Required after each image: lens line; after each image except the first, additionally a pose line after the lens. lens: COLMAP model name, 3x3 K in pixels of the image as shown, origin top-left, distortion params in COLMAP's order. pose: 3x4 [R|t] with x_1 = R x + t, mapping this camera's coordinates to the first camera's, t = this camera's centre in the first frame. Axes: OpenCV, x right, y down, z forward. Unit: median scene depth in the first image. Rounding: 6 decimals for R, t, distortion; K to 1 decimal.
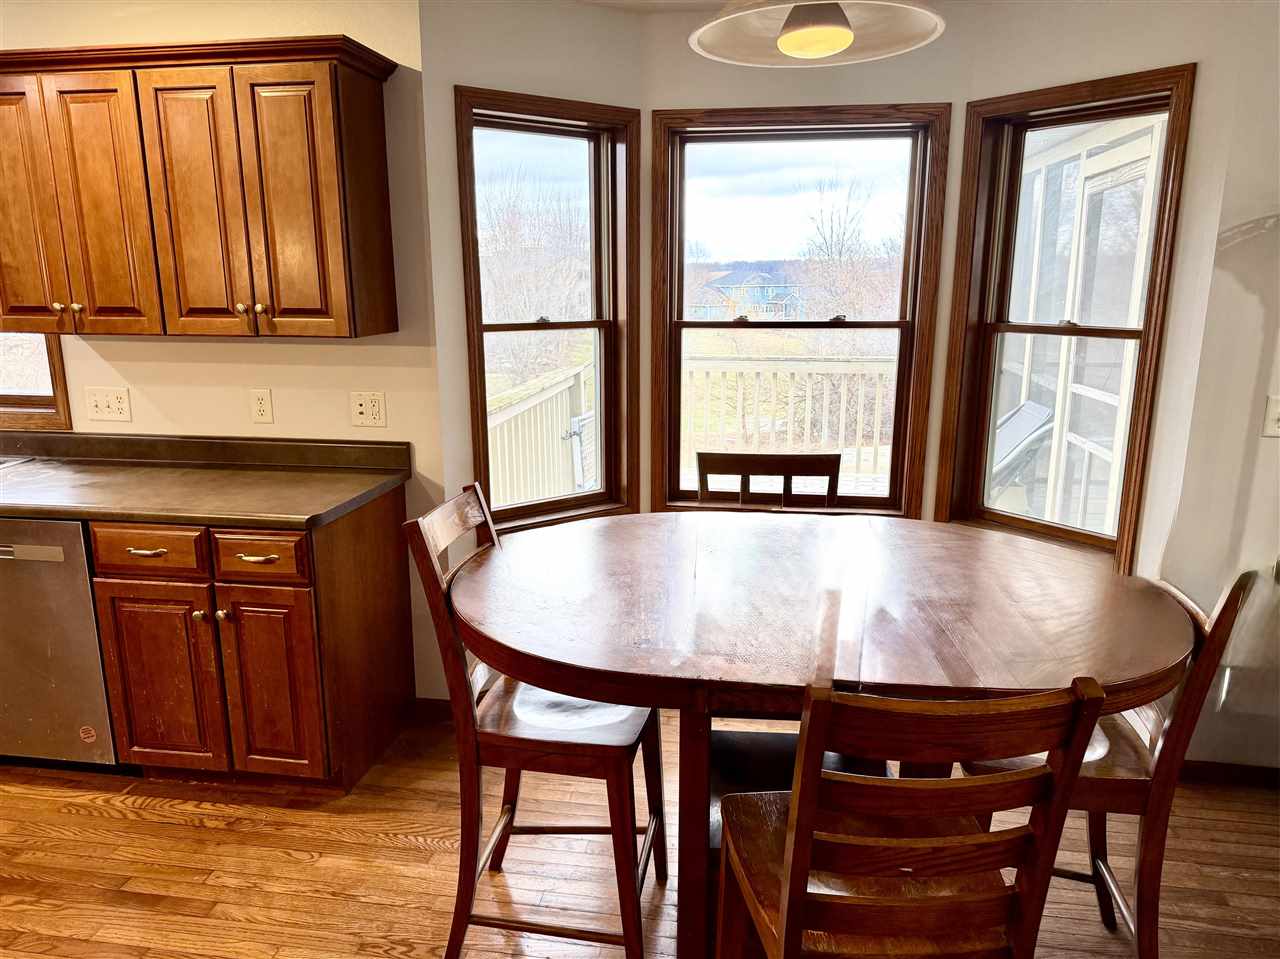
lens RADIAL K [[912.7, 0, 645.2], [0, 912.7, 472.6], [0, 0, 1]] dist [0.027218, -0.031811]
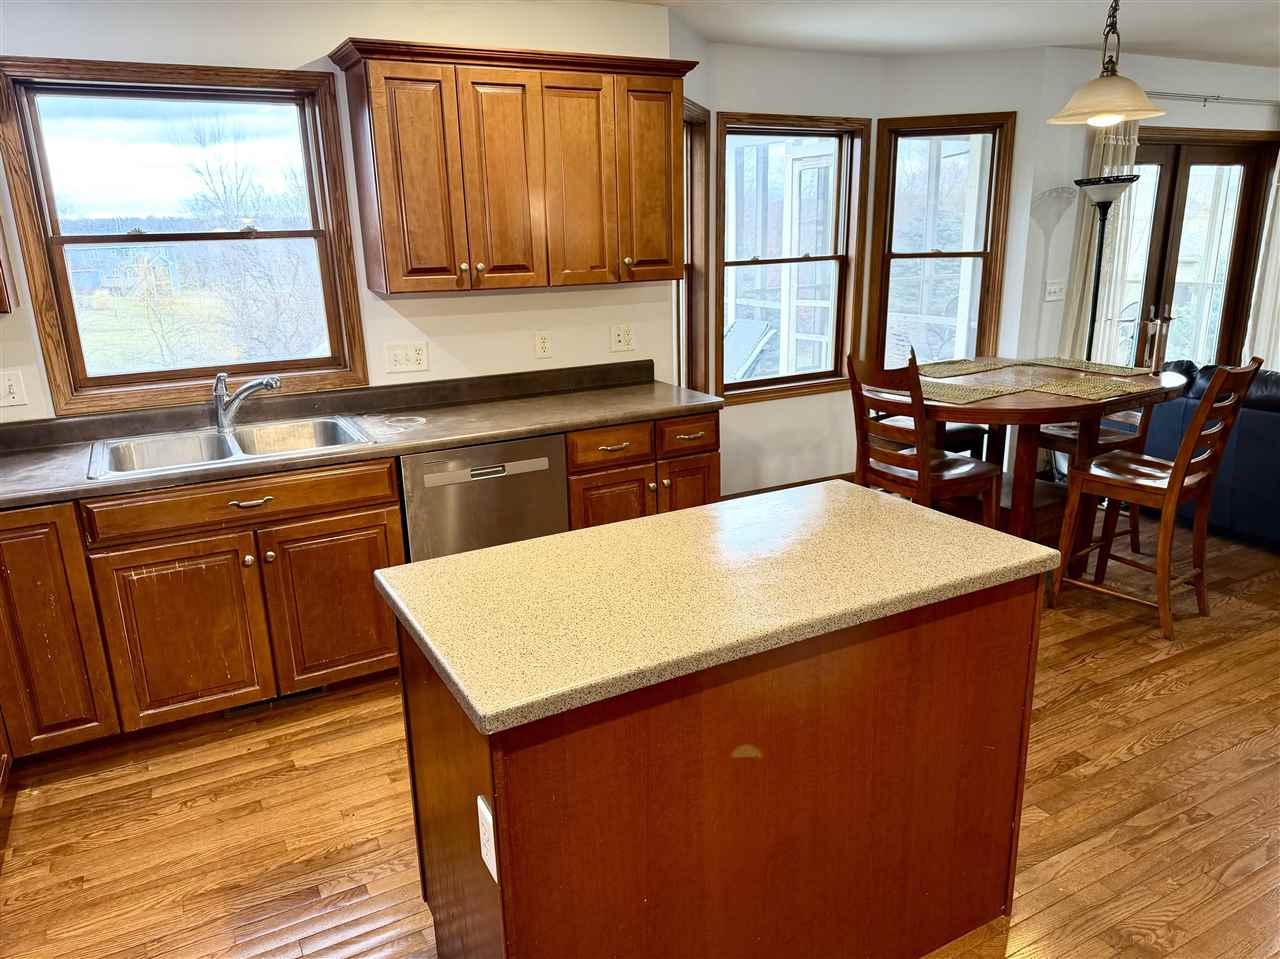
lens RADIAL K [[912.7, 0, 654.0], [0, 912.7, 487.4], [0, 0, 1]] dist [0.027218, -0.031811]
pose [[0.781084, -0.190629, 0.594616, -1.193180], [0.155553, 0.981642, 0.110372, 0.005687], [-0.604740, 0.006285, 0.796398, -0.081363]]
